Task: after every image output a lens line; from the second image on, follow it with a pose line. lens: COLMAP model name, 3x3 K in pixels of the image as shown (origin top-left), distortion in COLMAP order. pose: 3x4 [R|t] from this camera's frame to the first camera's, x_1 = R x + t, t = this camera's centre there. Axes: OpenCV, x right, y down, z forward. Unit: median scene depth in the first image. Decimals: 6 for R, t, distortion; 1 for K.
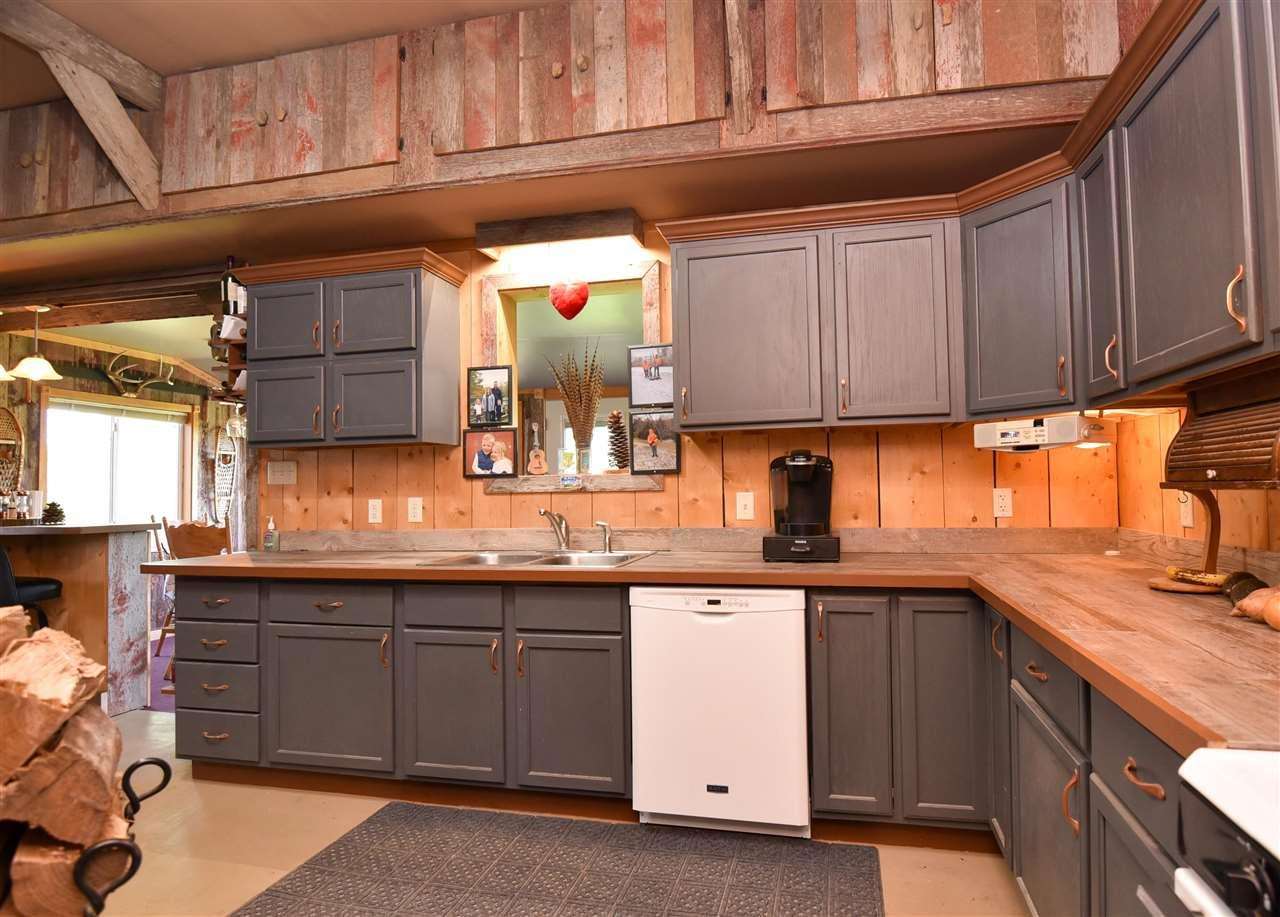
lens RADIAL K [[676.5, 0, 689.7], [0, 676.5, 464.4], [0, 0, 1]] dist [-0.013646, -0.006283]
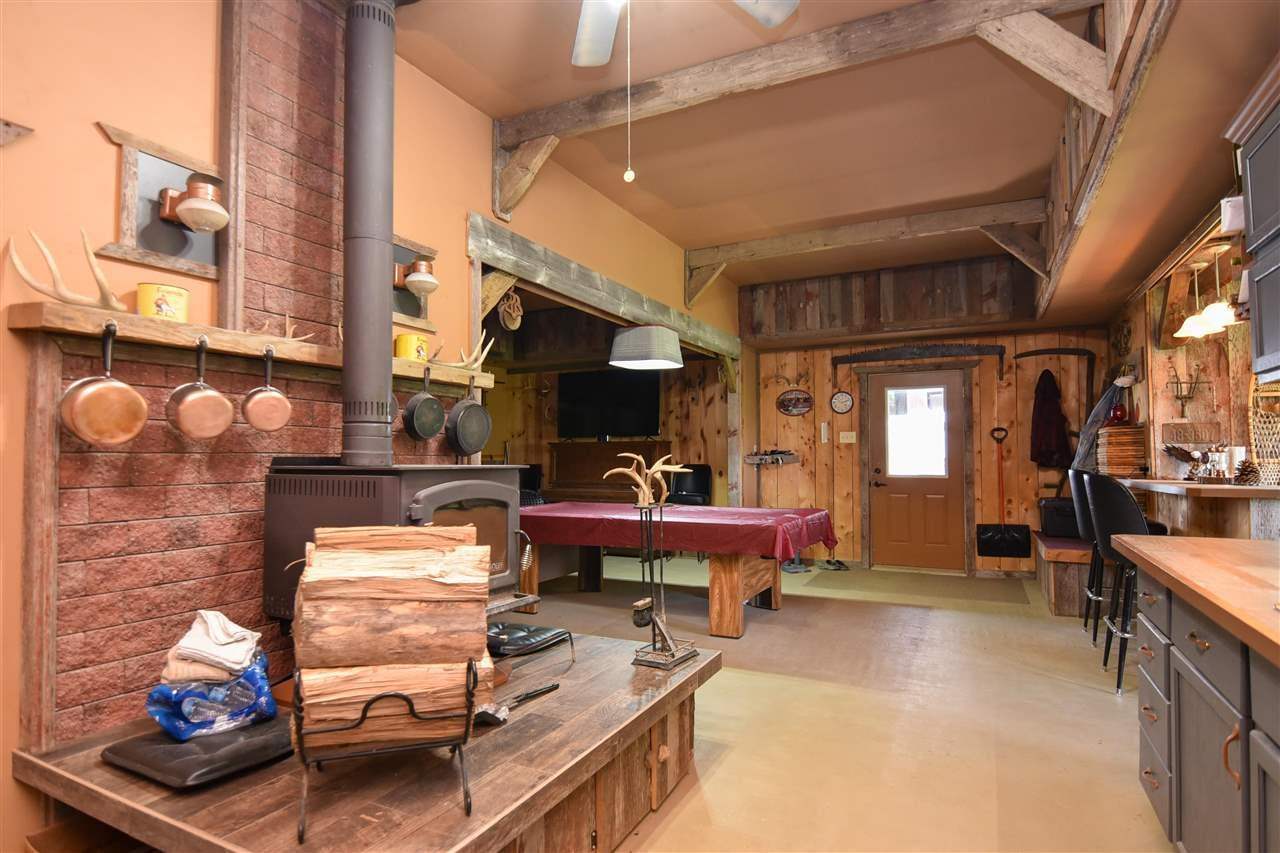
lens RADIAL K [[665.6, 0, 640.8], [0, 665.6, 441.7], [0, 0, 1]] dist [-0.000622, -0.018772]
pose [[-0.261007, -0.008009, -0.965304, 0.138118], [0.042809, 0.998886, -0.019863, 0.020470], [0.964387, -0.046508, -0.260374, 0.589805]]
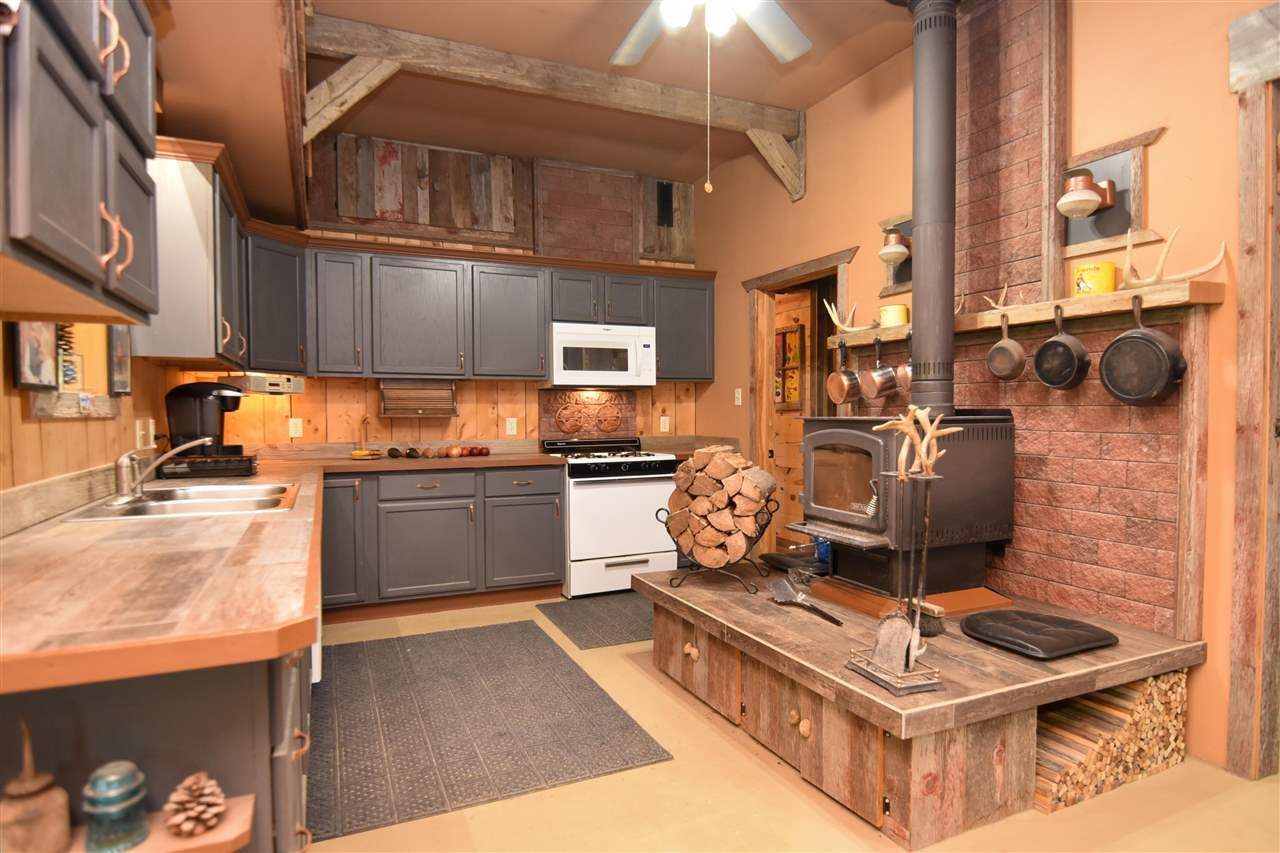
lens RADIAL K [[725.6, 0, 659.6], [0, 725.6, 433.8], [0, 0, 1]] dist [0.002495, -0.019401]
pose [[-0.595484, -0.003651, 0.803359, -1.123152], [-0.013167, 0.999900, -0.005216, 0.053643], [-0.803259, -0.013684, -0.595473, 0.985520]]
